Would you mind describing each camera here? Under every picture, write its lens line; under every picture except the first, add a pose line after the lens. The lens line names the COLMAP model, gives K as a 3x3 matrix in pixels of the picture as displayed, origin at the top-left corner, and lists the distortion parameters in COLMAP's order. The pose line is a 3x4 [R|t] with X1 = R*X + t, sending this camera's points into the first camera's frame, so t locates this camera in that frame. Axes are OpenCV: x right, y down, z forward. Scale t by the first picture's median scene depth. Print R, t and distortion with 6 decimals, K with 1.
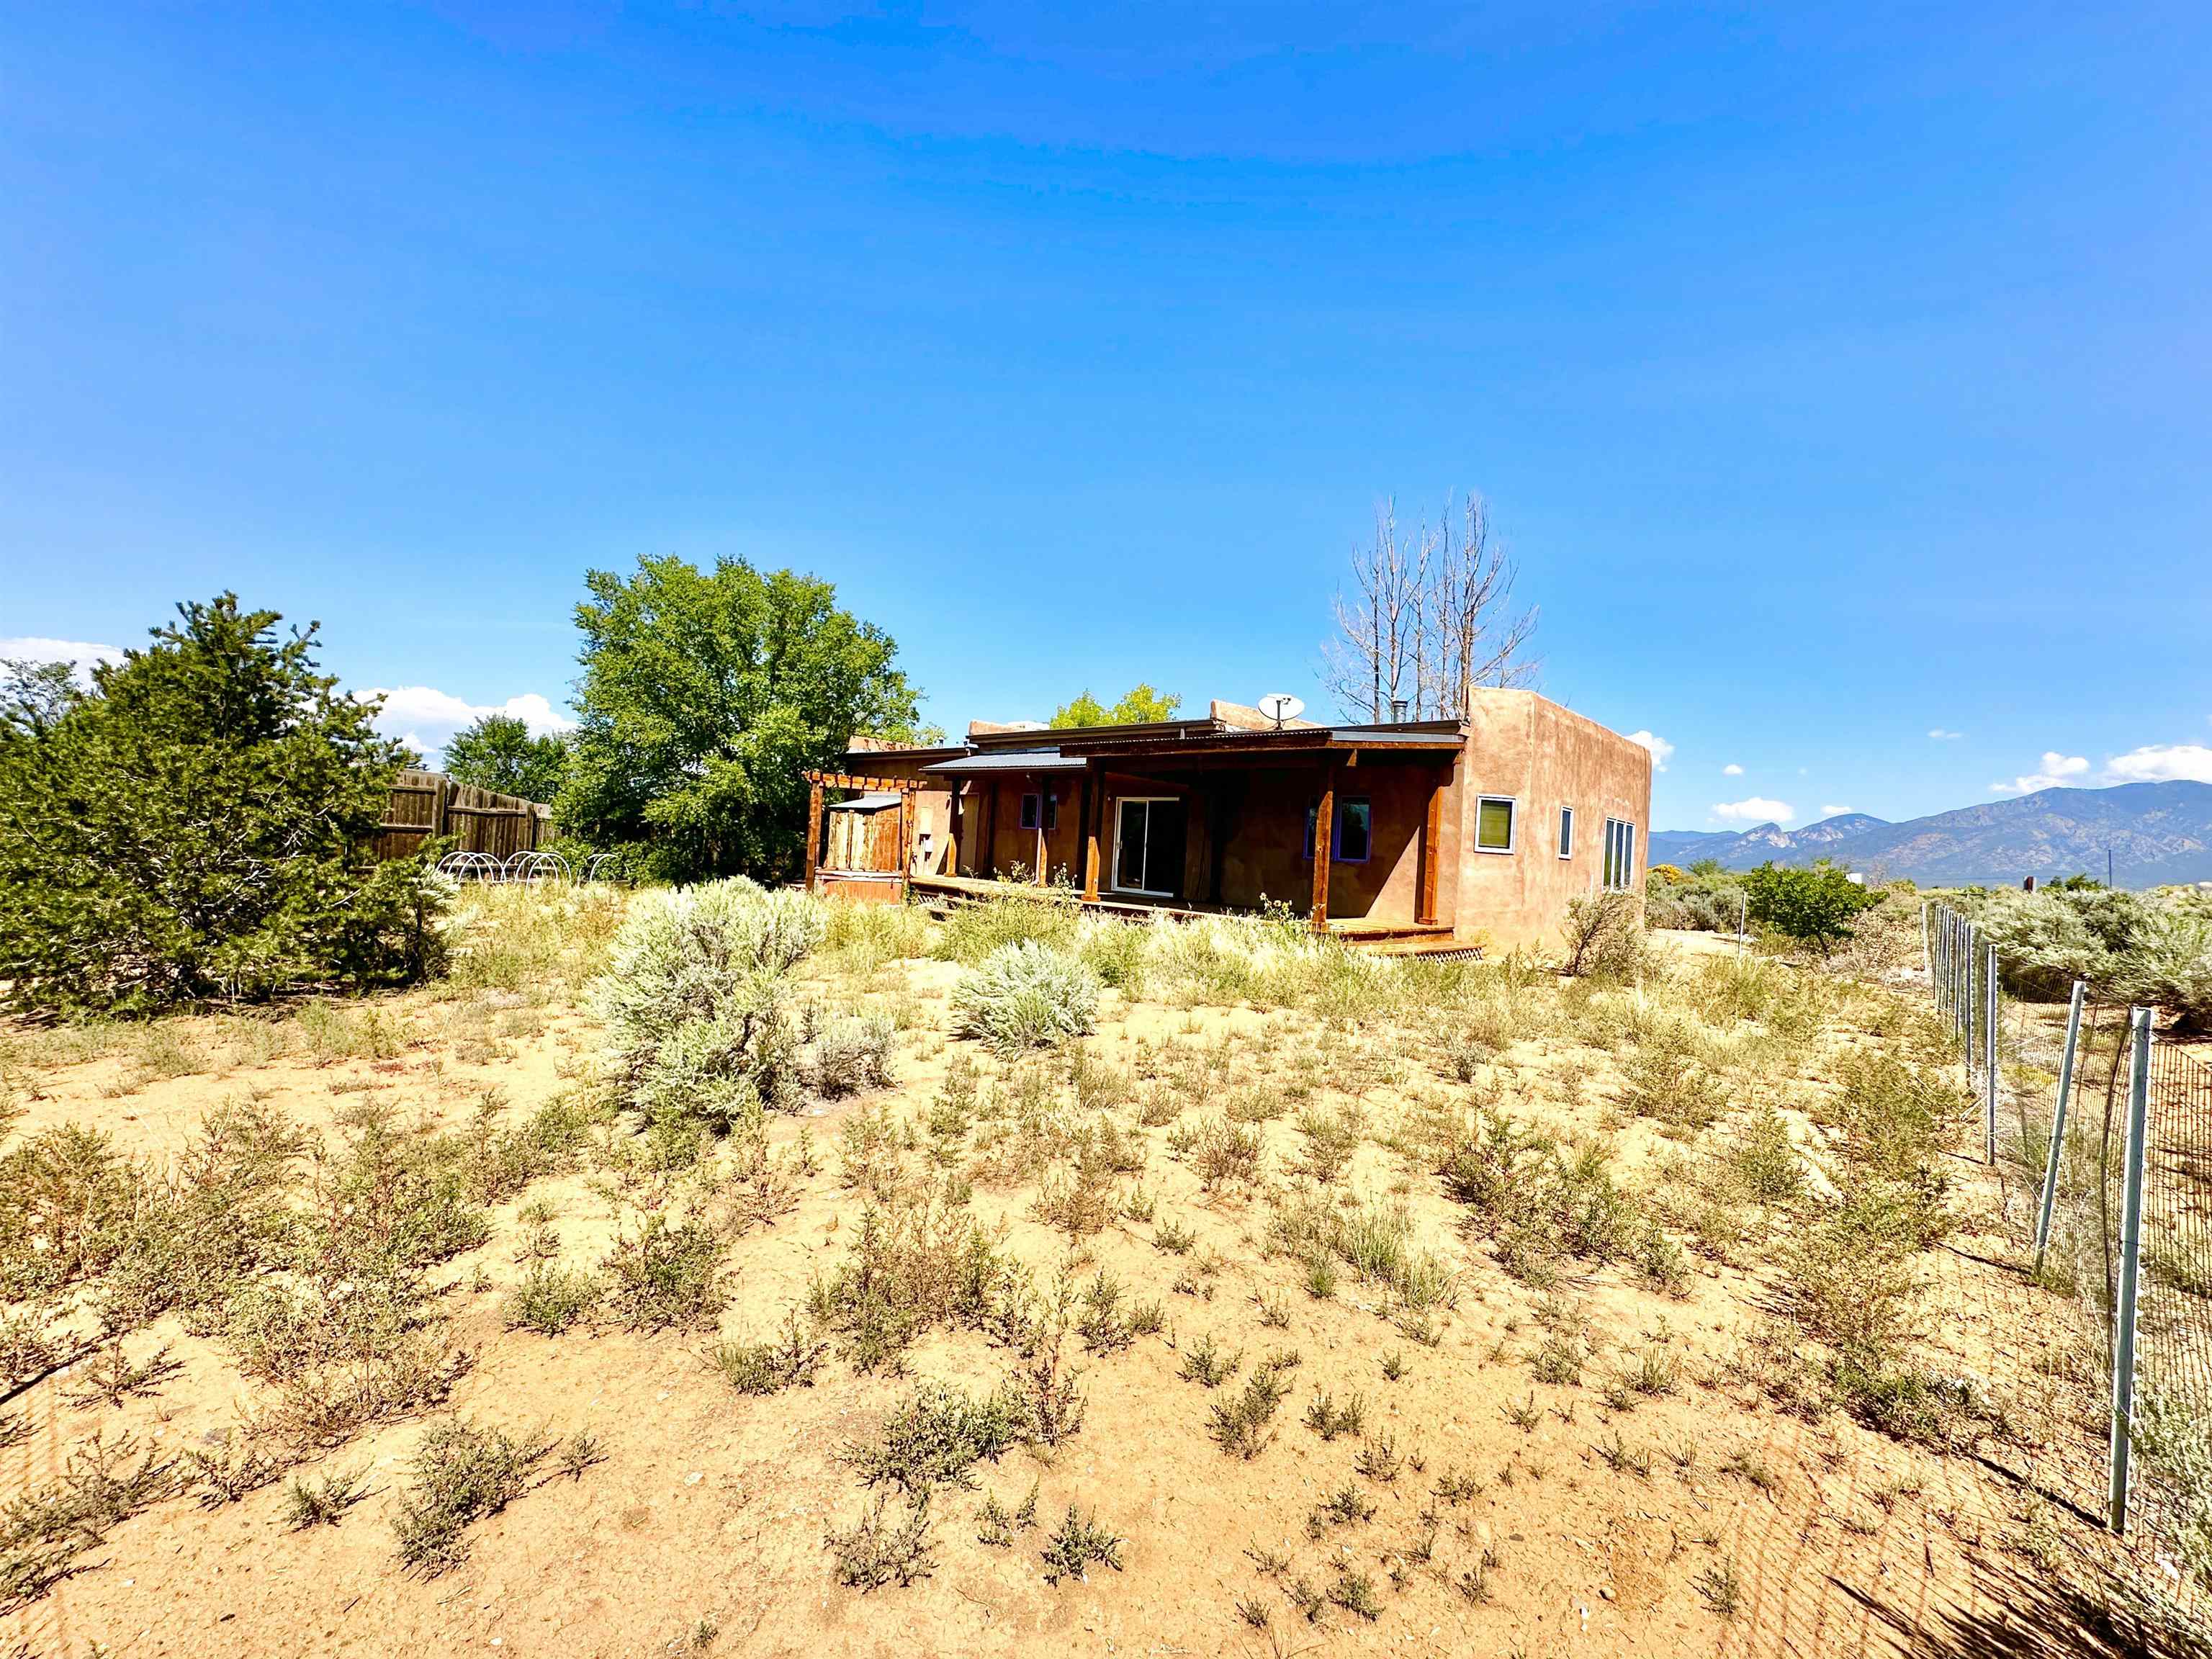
lens RADIAL K [[879.4, 0, 1106.0], [0, 879.4, 829.5], [0, 0, 1]] dist [-0.002338, 0.000429]
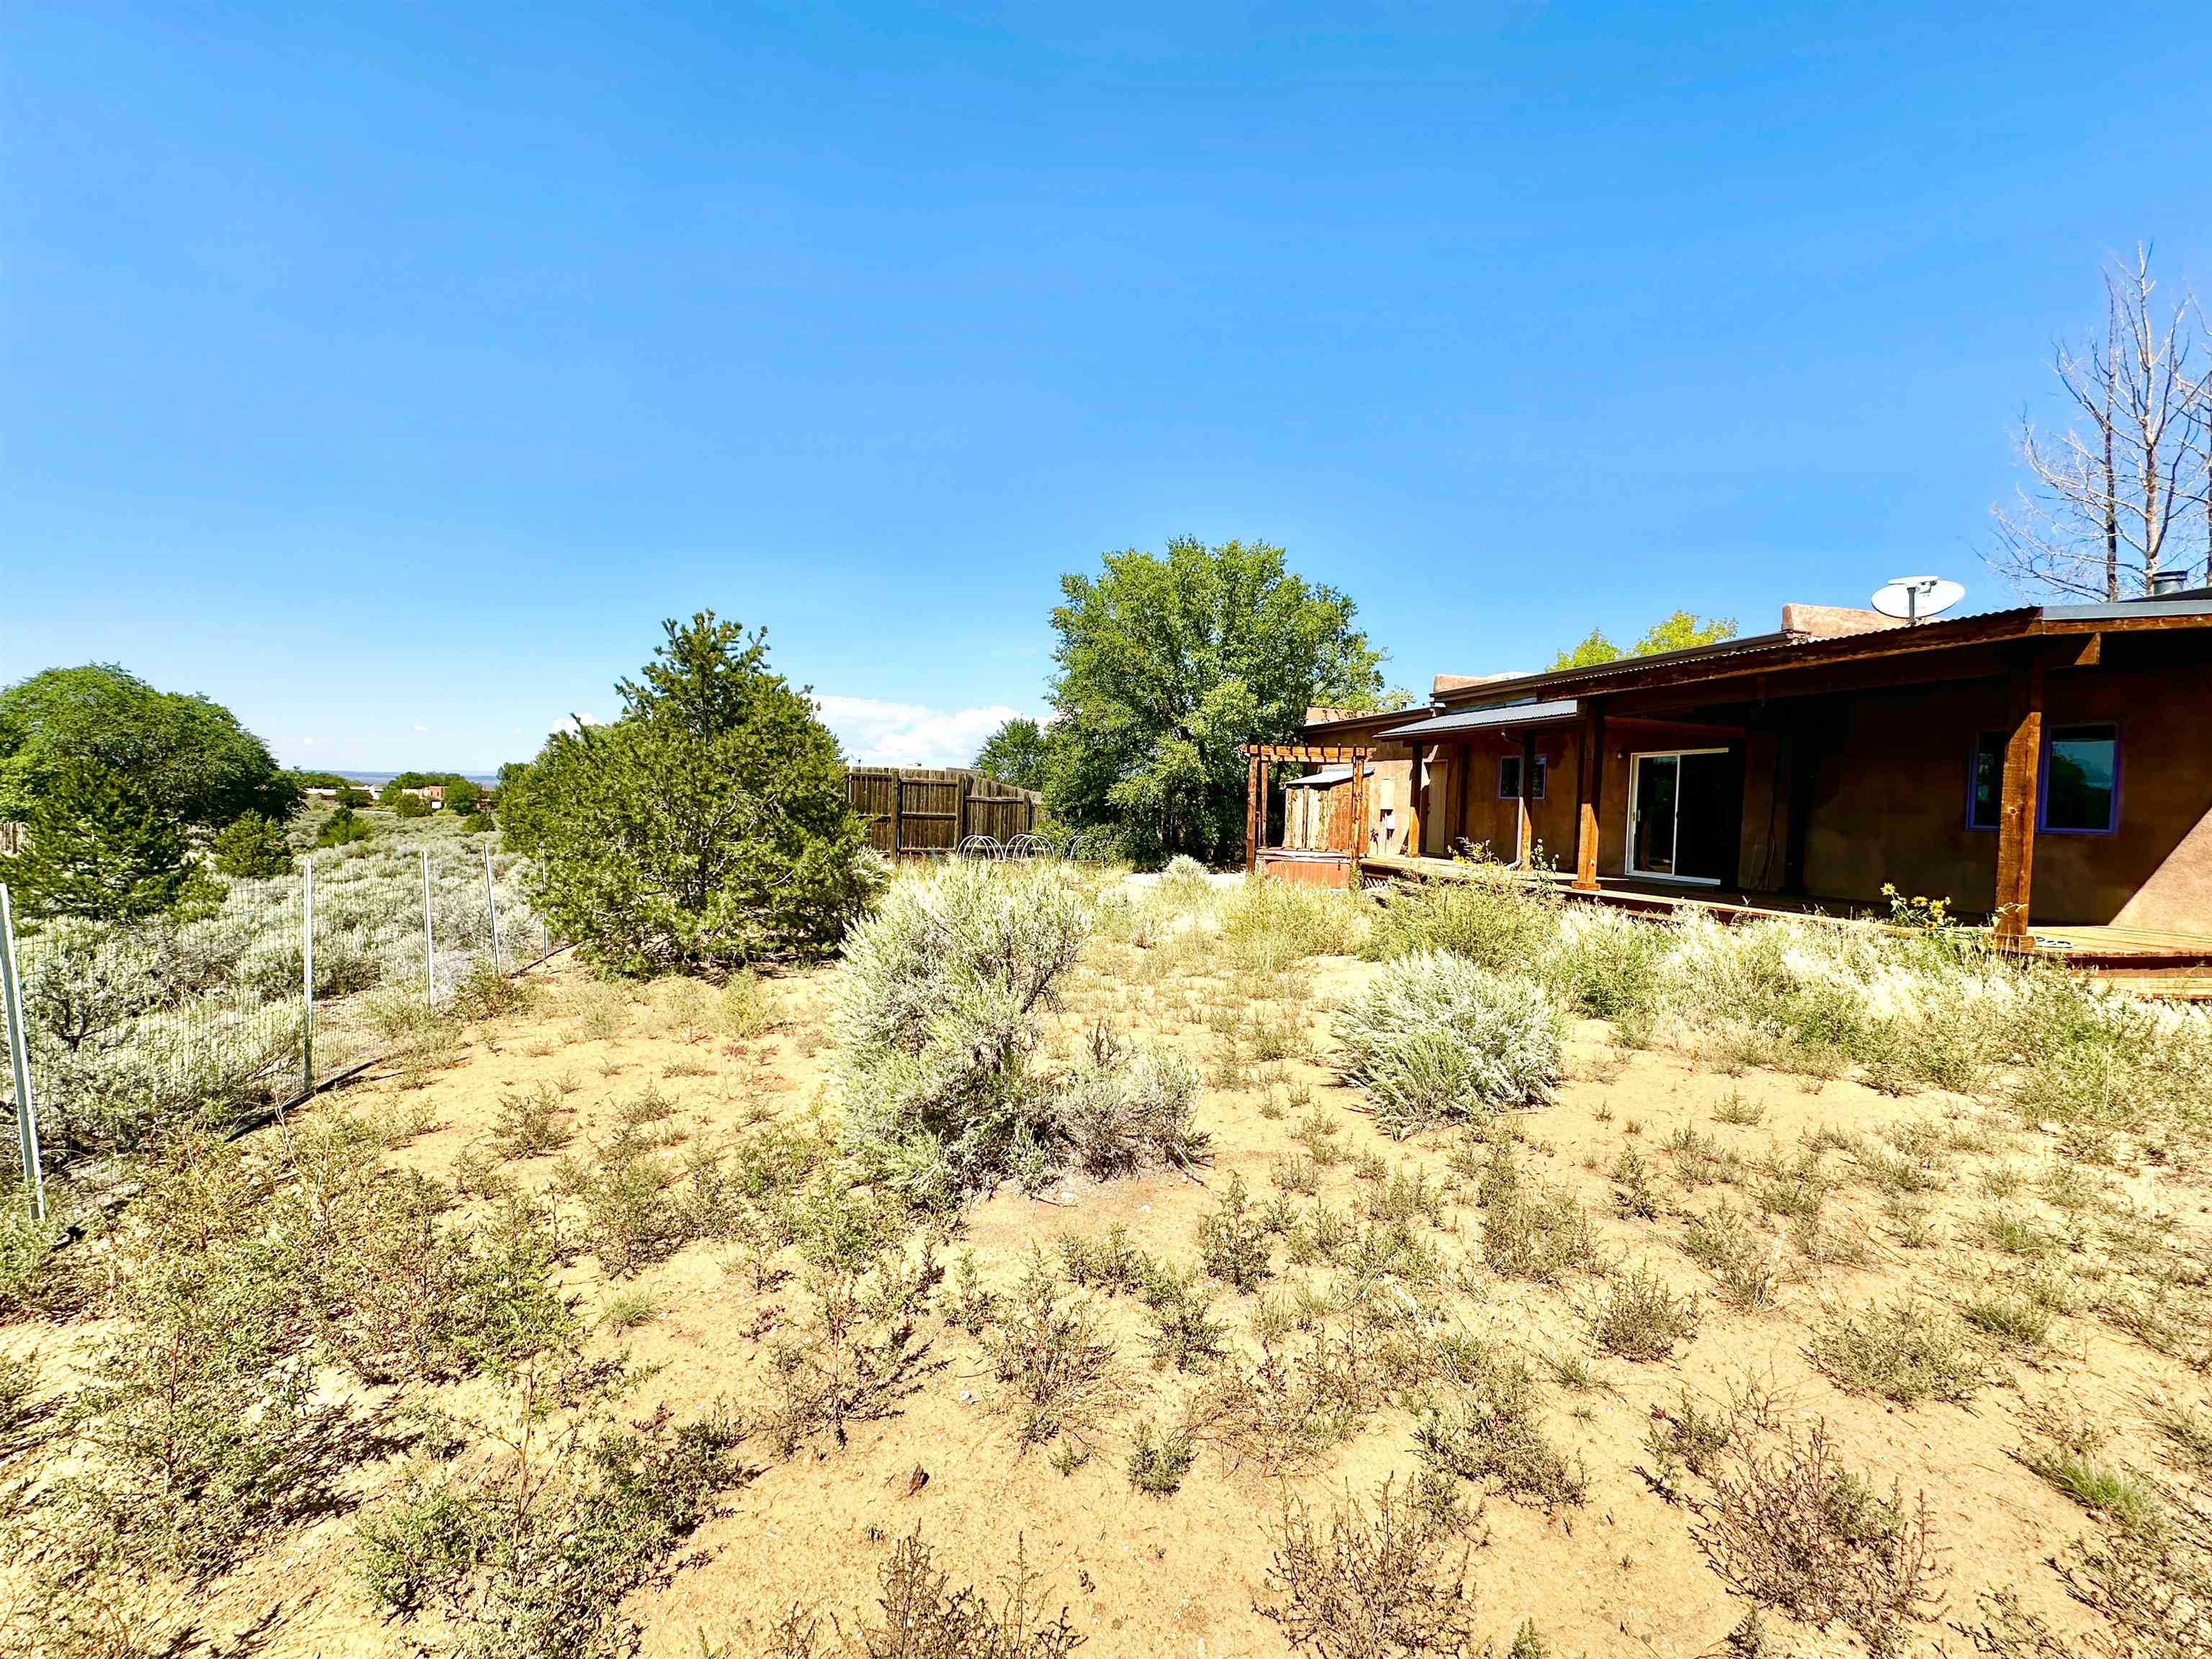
lens RADIAL K [[879.4, 0, 1106.0], [0, 879.4, 829.5], [0, 0, 1]] dist [-0.002338, 0.000429]
pose [[0.855555, -0.015411, -0.517483, 0.016832], [0.027325, 0.999508, 0.015411, 0.005675], [0.516991, -0.027325, 0.855555, 0.112419]]
